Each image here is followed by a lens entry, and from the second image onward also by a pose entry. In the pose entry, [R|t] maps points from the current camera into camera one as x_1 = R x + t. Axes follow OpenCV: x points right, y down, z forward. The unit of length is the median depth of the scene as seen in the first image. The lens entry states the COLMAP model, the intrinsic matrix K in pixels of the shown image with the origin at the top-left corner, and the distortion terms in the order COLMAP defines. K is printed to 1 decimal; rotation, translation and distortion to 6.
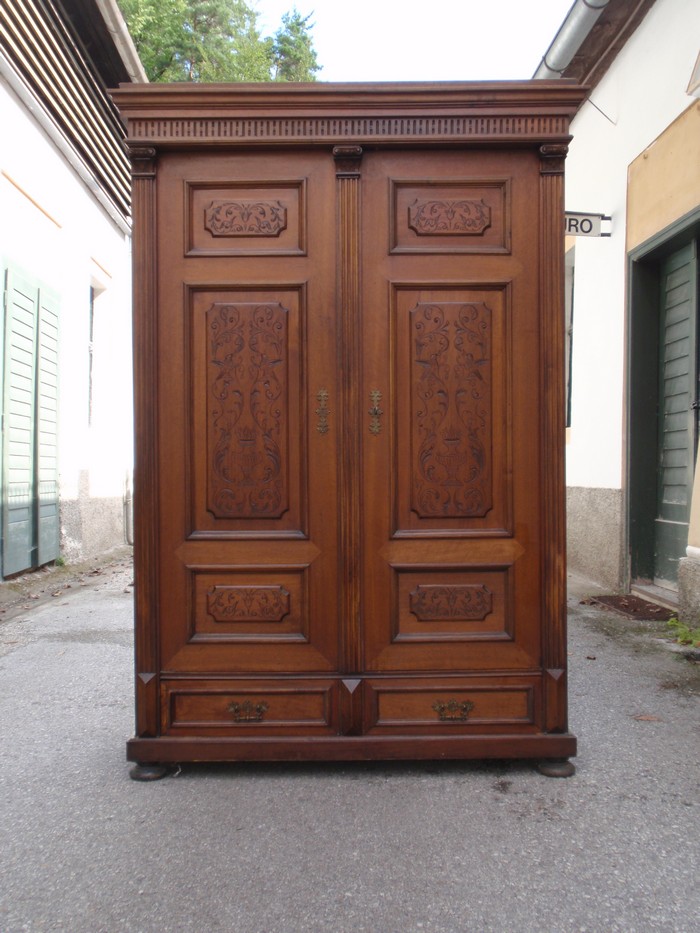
lens RADIAL K [[1017.1, 0, 350.0], [0, 1017.1, 466.5], [0, 0, 1]] dist [0.028402, -0.016351]
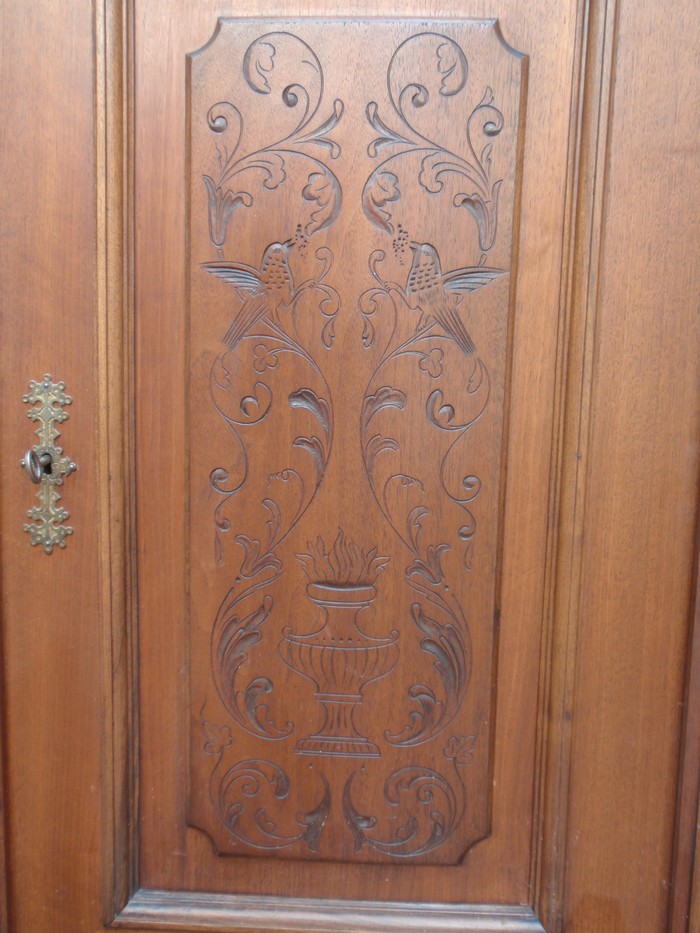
lens RADIAL K [[1017.1, 0, 350.0], [0, 1017.1, 466.5], [0, 0, 1]] dist [0.028402, -0.016351]
pose [[0.997679, 0.037607, -0.056766, 0.272406], [-0.029004, 0.988944, 0.145427, -0.218510], [0.061607, -0.143443, 0.987739, 1.771586]]
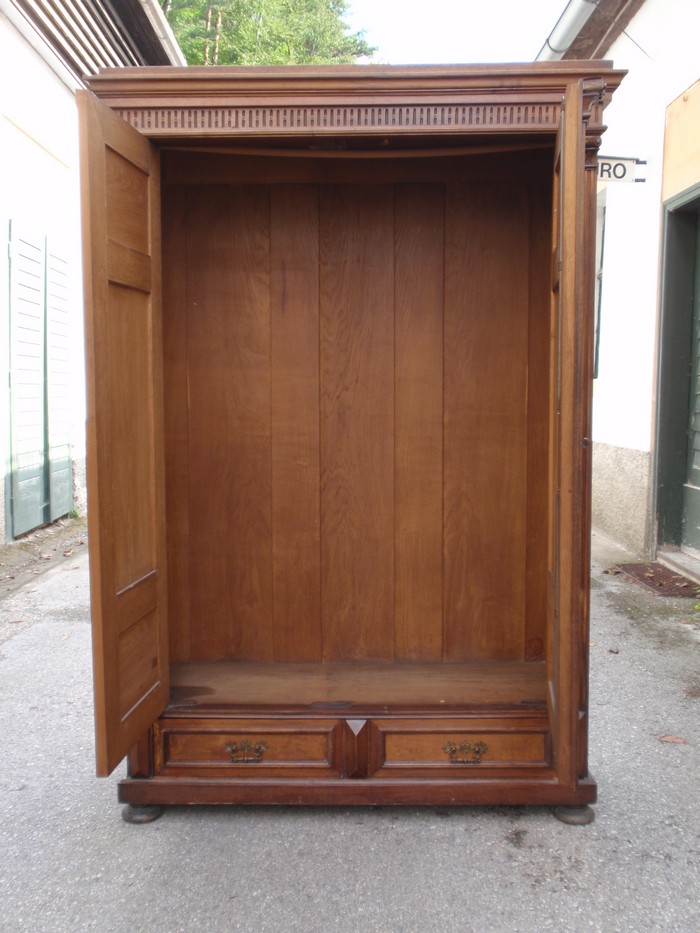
lens RADIAL K [[1017.1, 0, 350.0], [0, 1017.1, 466.5], [0, 0, 1]] dist [0.028402, -0.016351]
pose [[0.999713, 0.004243, -0.023590, 0.016401], [-0.002343, 0.996794, 0.079975, -0.095220], [0.023854, -0.079897, 0.996518, 0.083917]]
